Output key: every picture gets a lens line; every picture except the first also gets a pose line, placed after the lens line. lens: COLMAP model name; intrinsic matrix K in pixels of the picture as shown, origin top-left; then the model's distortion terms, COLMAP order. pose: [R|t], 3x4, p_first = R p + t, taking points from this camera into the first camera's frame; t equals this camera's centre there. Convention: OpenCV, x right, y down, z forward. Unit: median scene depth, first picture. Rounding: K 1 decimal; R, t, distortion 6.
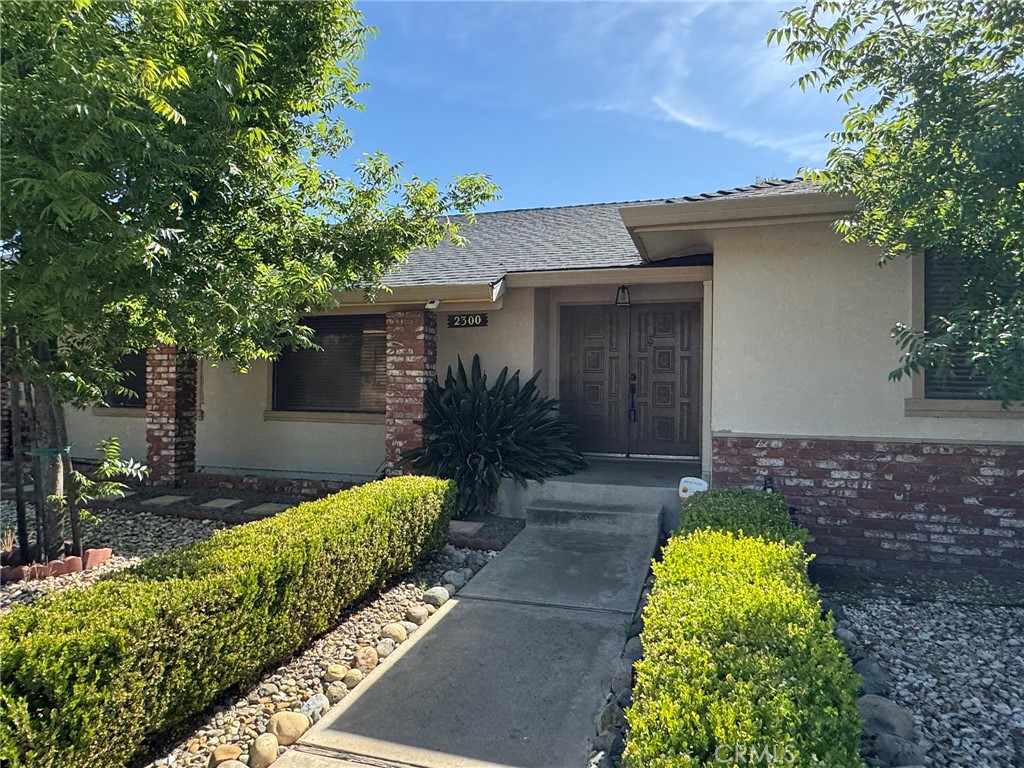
lens RADIAL K [[641.8, 0, 511.8], [0, 641.8, 388.8], [0, 0, 1]] dist [-0.003726, 0.002474]
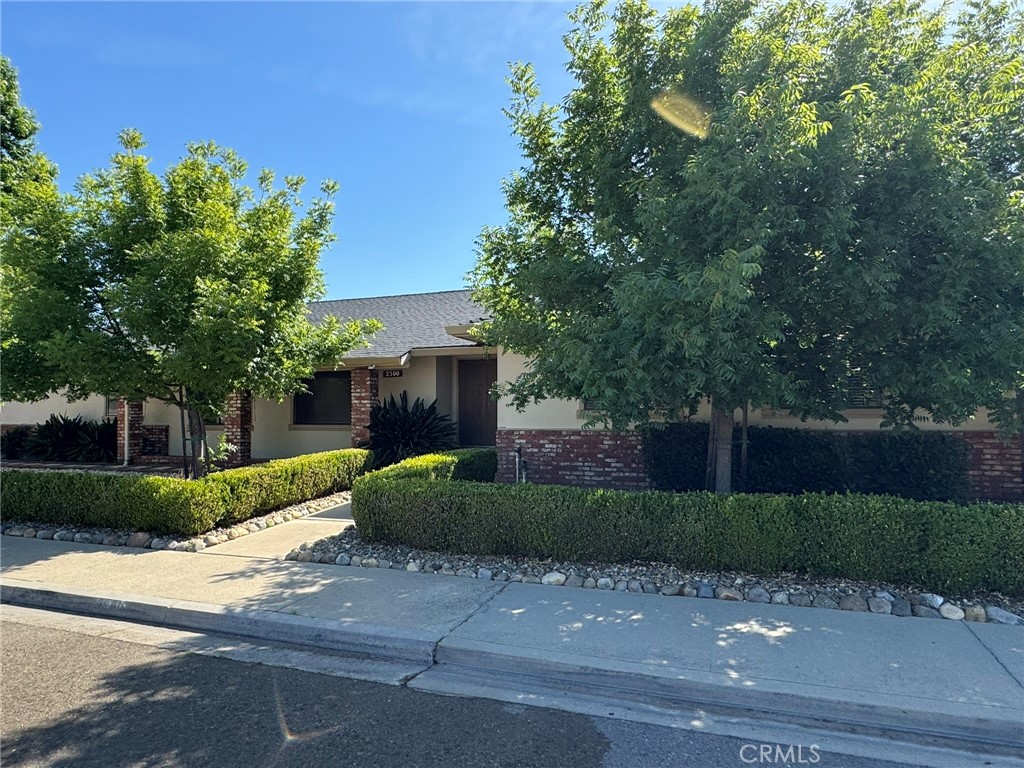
lens RADIAL K [[673.3, 0, 512.3], [0, 673.3, 397.1], [0, 0, 1]] dist [-0.001633, 0.000227]
pose [[0.998503, -0.018344, -0.051538, 0.519729], [0.017293, 0.999635, -0.020773, 0.014151], [0.051900, 0.019850, 0.998455, -1.309255]]
